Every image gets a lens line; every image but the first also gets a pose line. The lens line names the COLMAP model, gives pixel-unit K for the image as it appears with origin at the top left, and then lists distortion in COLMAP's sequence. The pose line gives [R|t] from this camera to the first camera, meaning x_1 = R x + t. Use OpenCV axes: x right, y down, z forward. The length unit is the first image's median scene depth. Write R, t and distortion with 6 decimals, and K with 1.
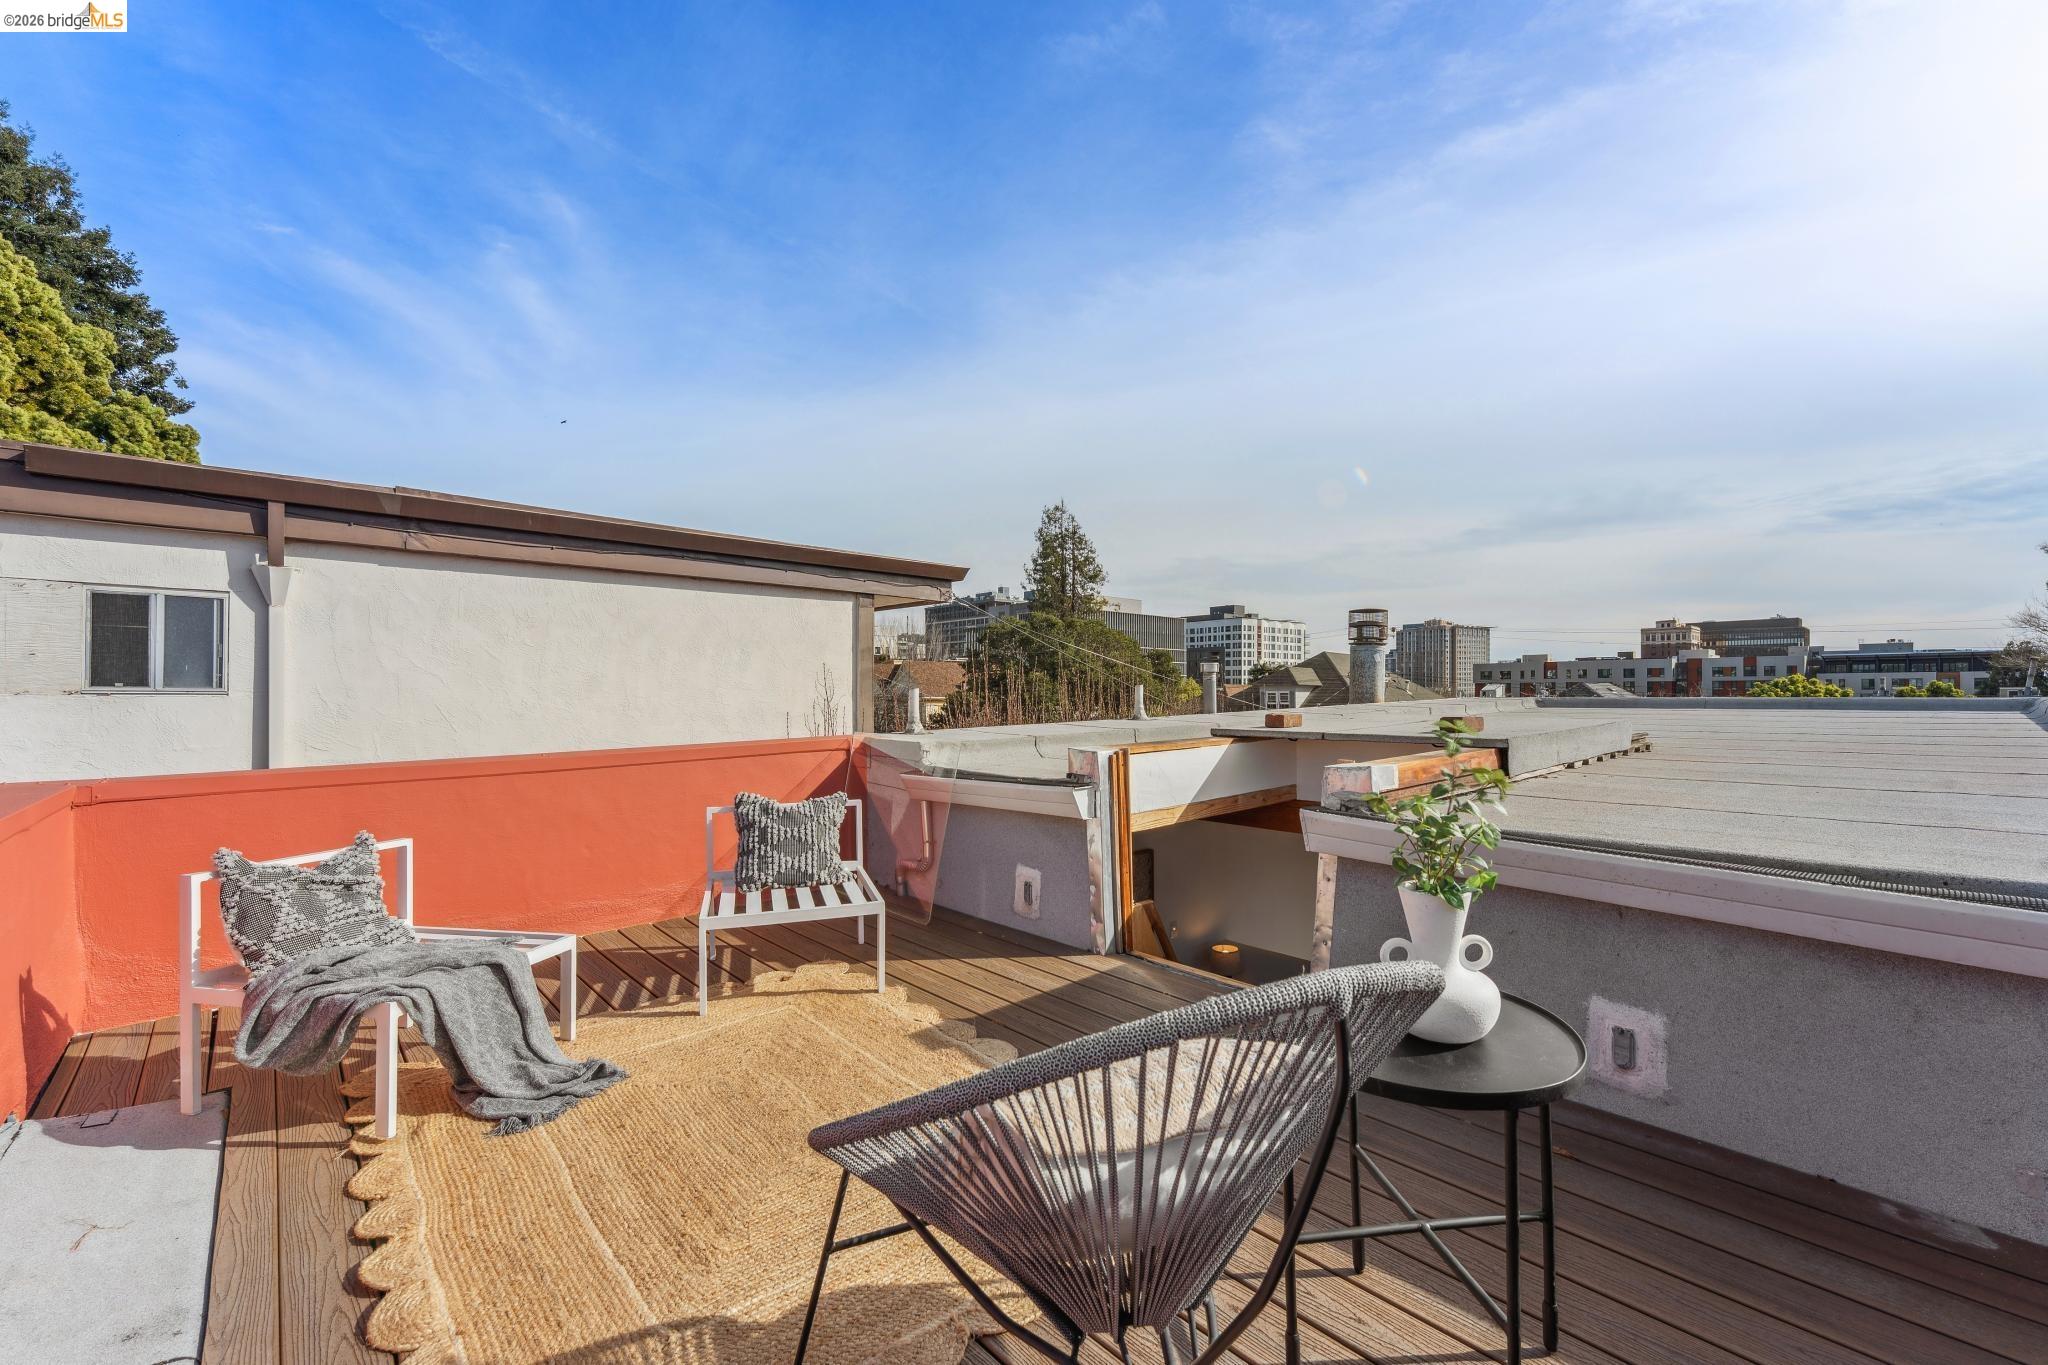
lens RADIAL K [[839.0, 0, 1032.7], [0, 839.0, 685.1], [0, 0, 1]] dist [-0.000768, -0.000161]
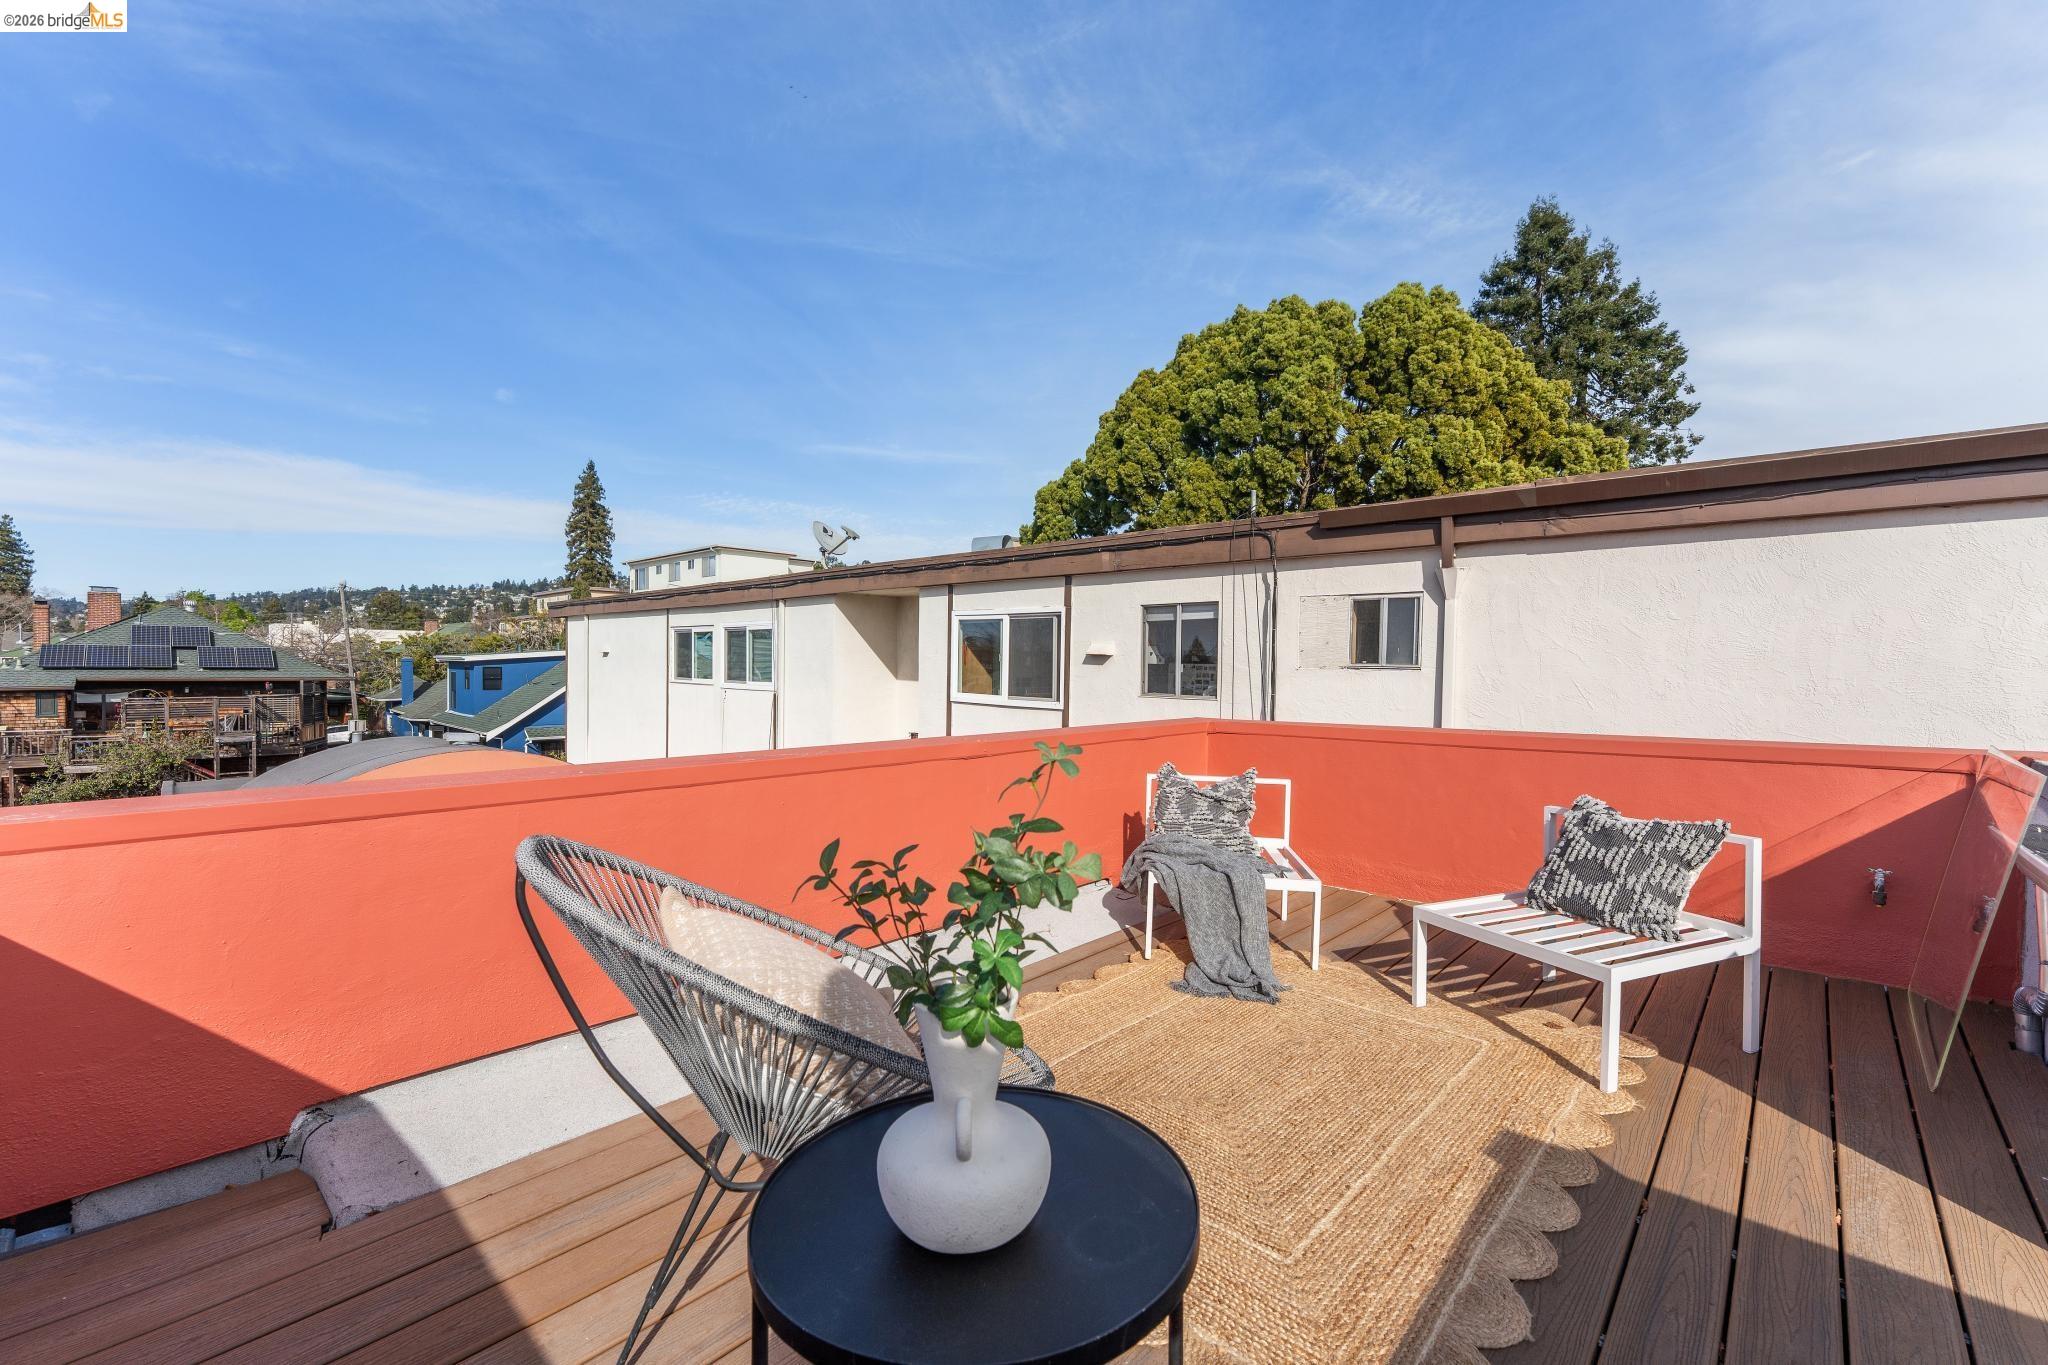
lens RADIAL K [[839.0, 0, 1032.7], [0, 839.0, 685.1], [0, 0, 1]] dist [-0.000768, -0.000161]
pose [[0.068363, 0.030914, -0.997181, 0.311404], [0.000196, 0.999519, 0.031000, -0.004739], [0.997661, -0.002314, 0.068324, 0.286497]]
